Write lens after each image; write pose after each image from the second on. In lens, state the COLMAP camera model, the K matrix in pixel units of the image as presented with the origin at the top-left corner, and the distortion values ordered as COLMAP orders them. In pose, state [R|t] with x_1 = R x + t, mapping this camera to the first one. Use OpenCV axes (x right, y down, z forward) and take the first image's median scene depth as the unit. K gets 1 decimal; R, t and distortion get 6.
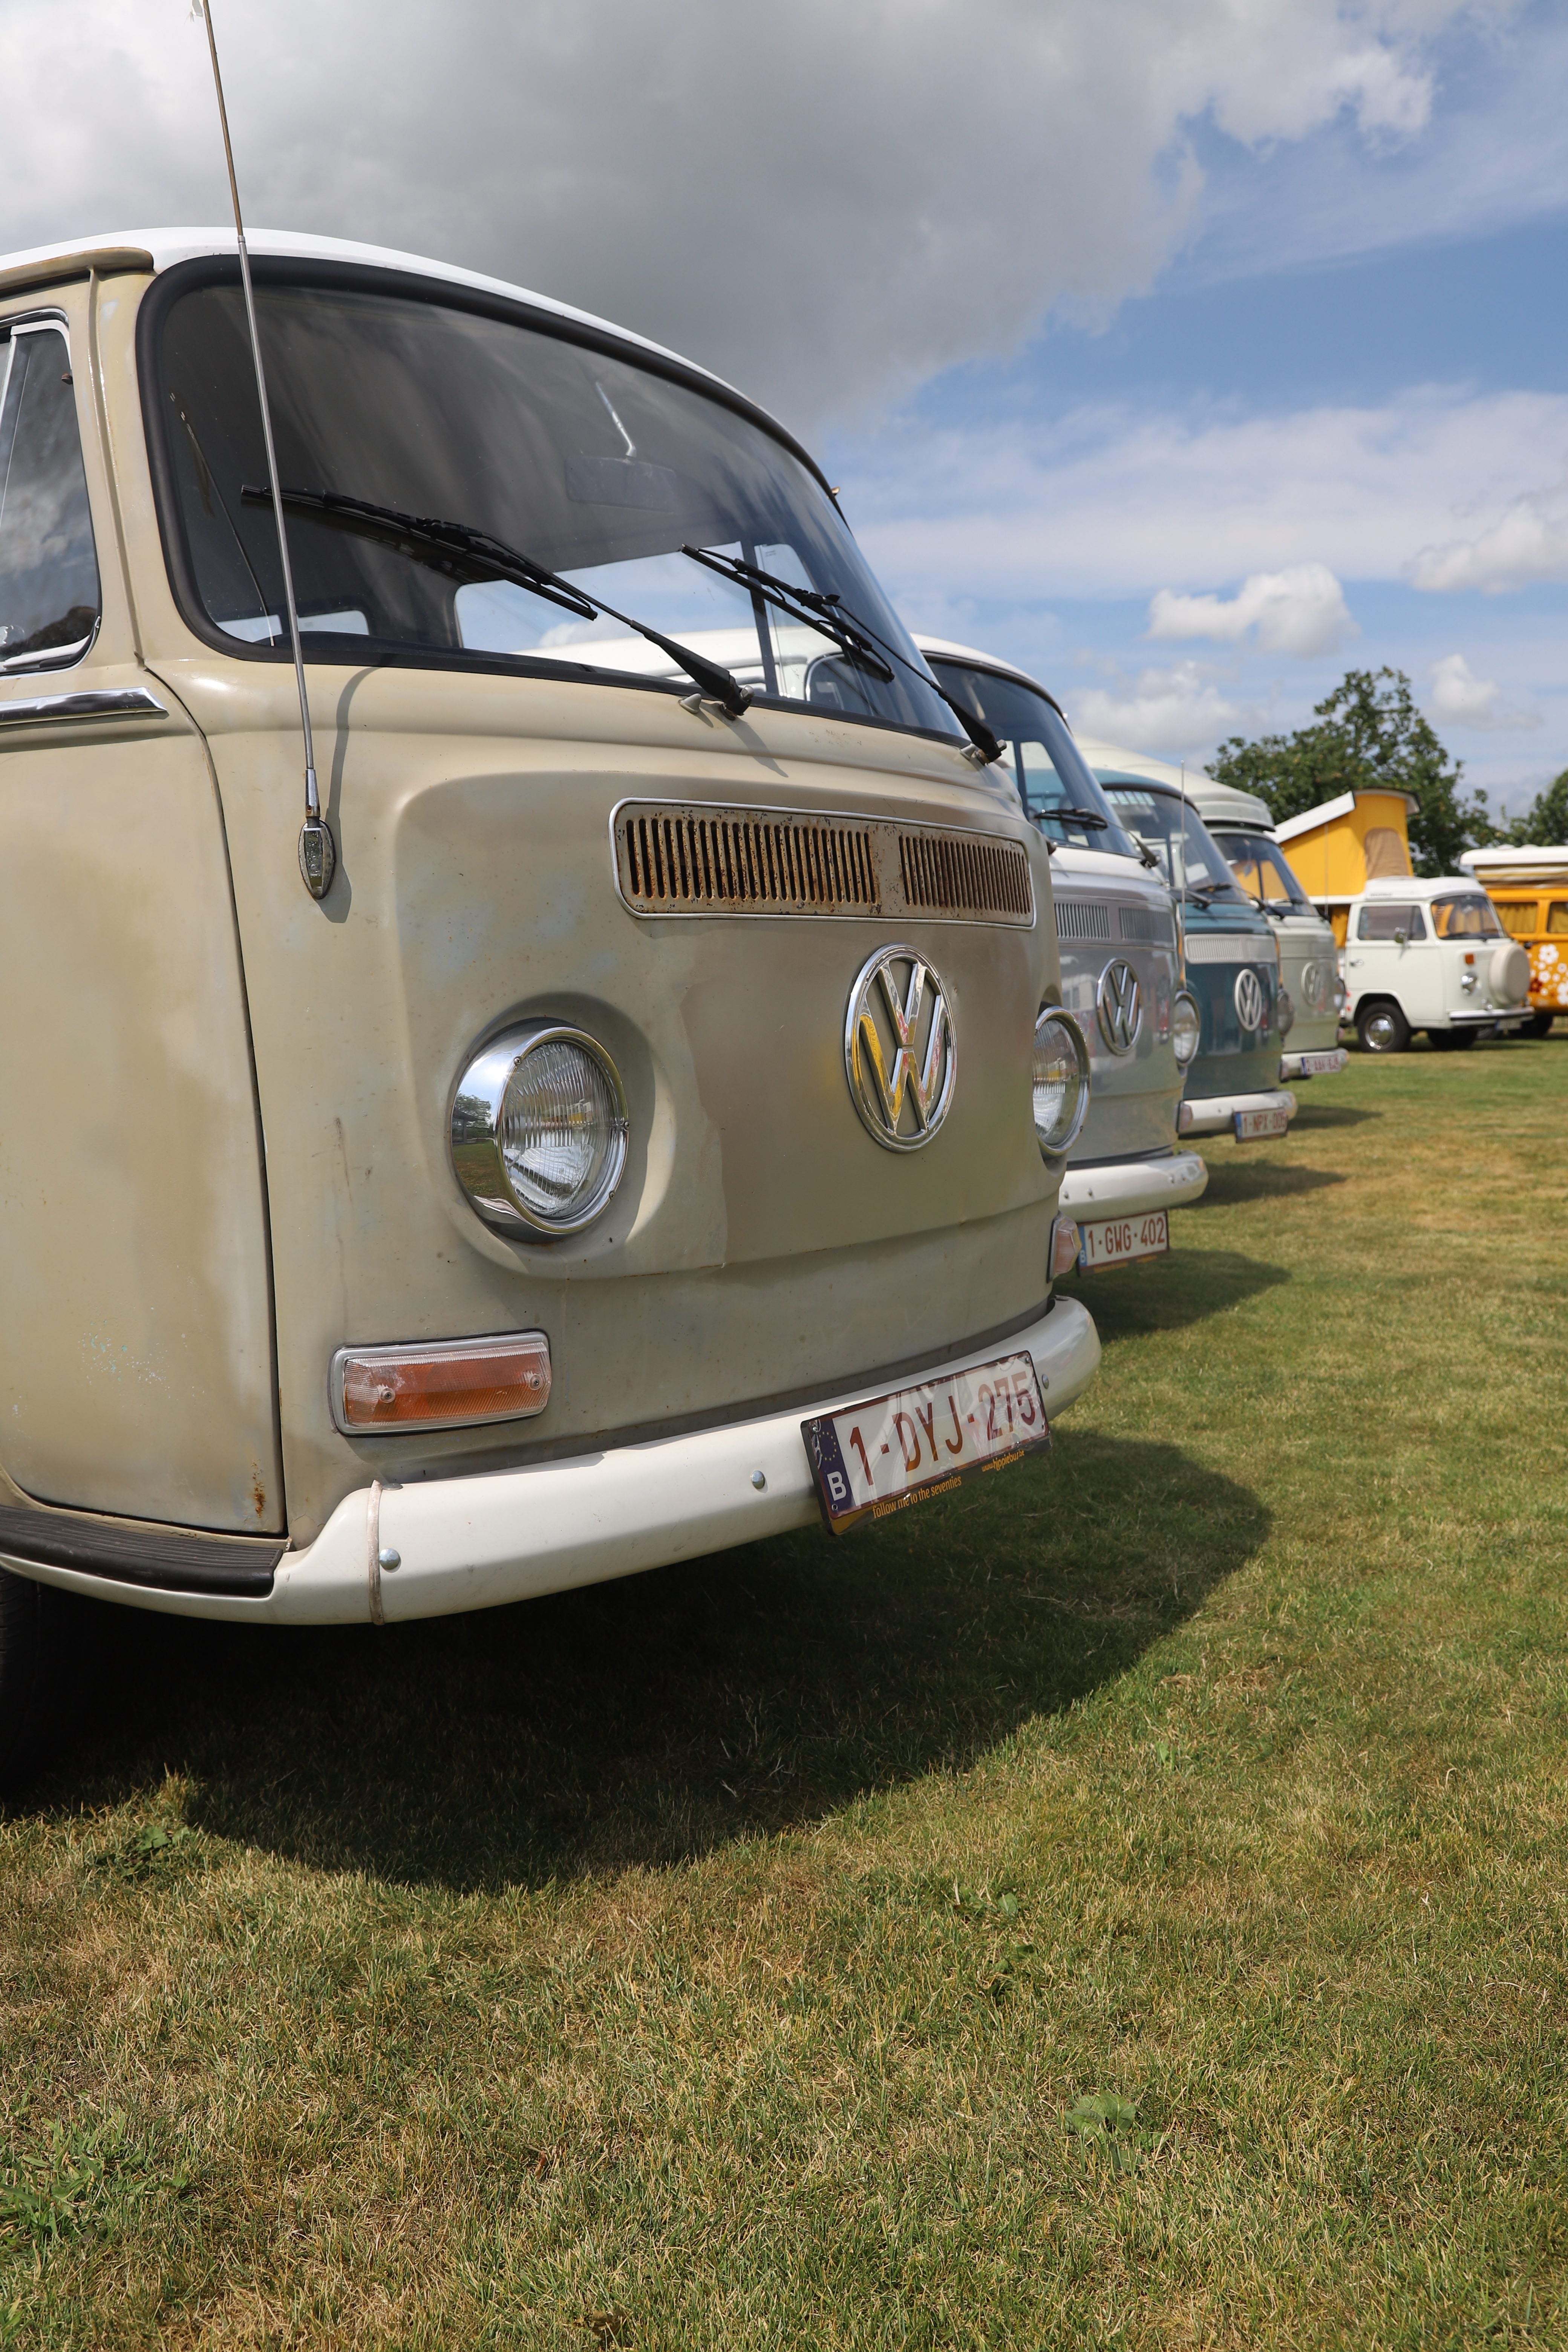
lens RADIAL K [[2160.5, 0, 745.7], [0, 2160.5, 1141.0], [0, 0, 1]] dist [-0.002979, 0.009771]
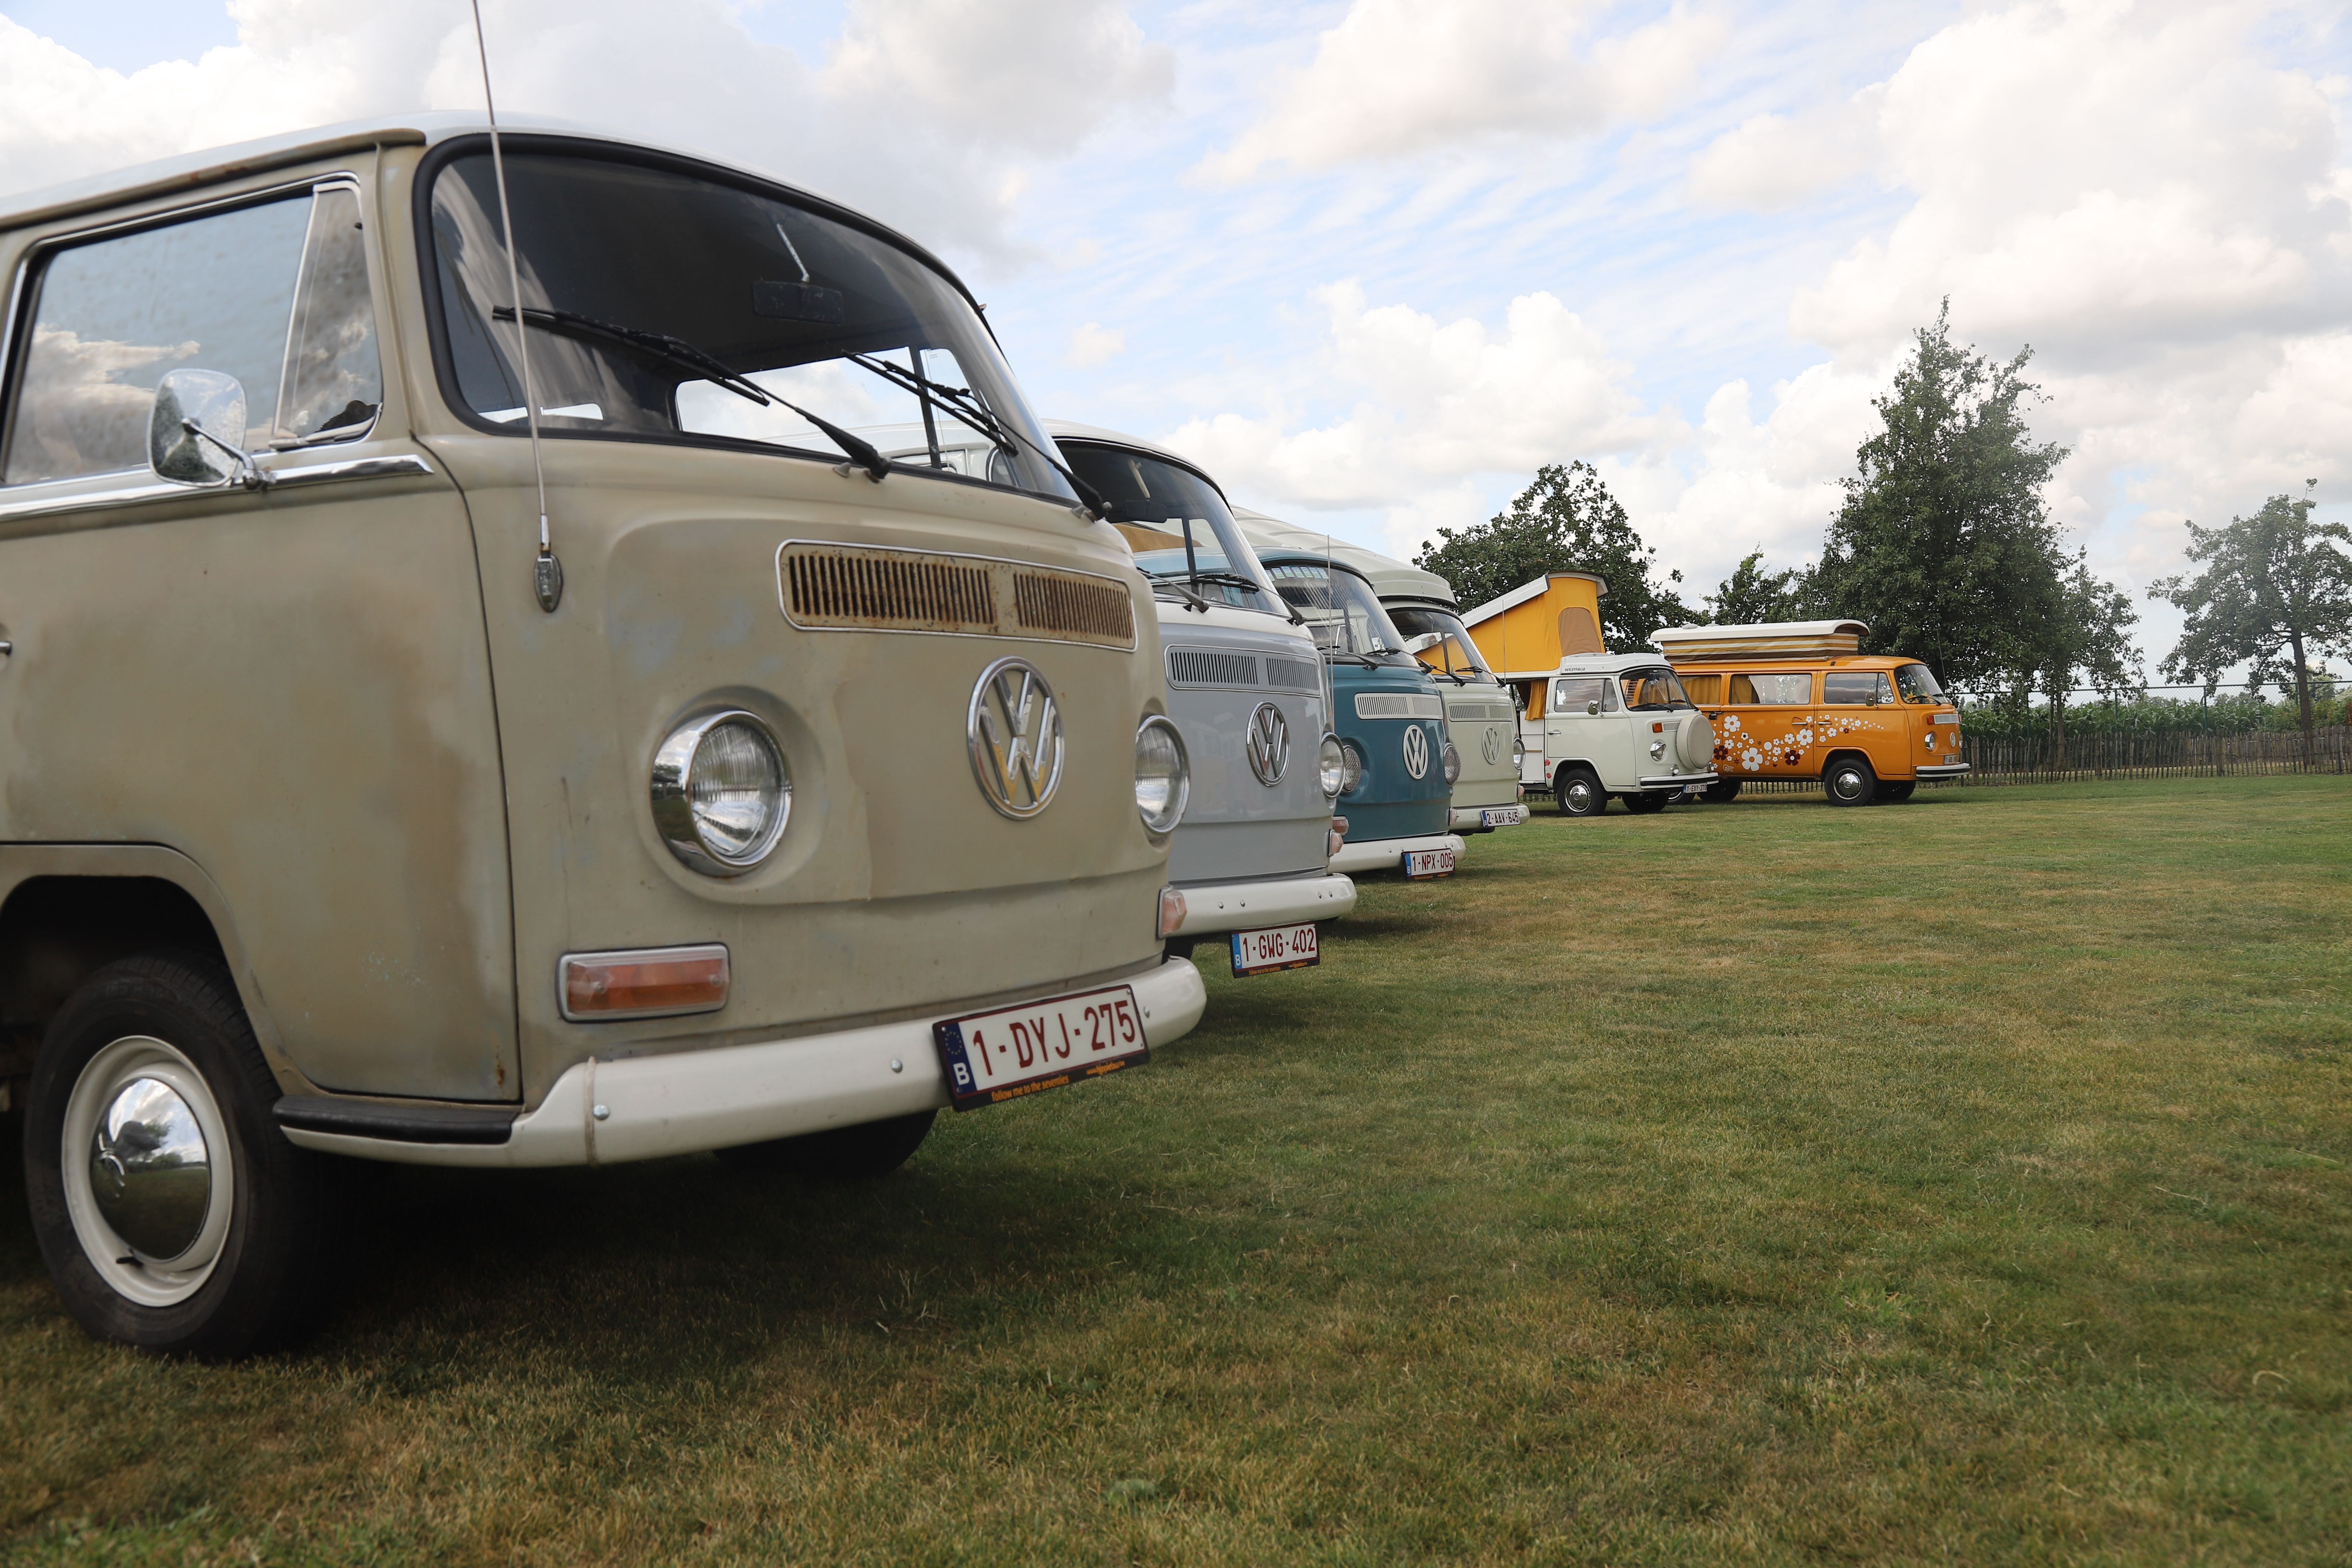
lens RADIAL K [[2160.5, 0, 1148.8], [0, 2160.5, 768.8], [0, 0, 1]] dist [-0.002979, 0.009771]
pose [[0.997846, -0.011280, 0.064623, 0.066739], [0.016218, 0.996945, -0.076405, 0.073125], [-0.063563, 0.077288, 0.994981, -0.269501]]
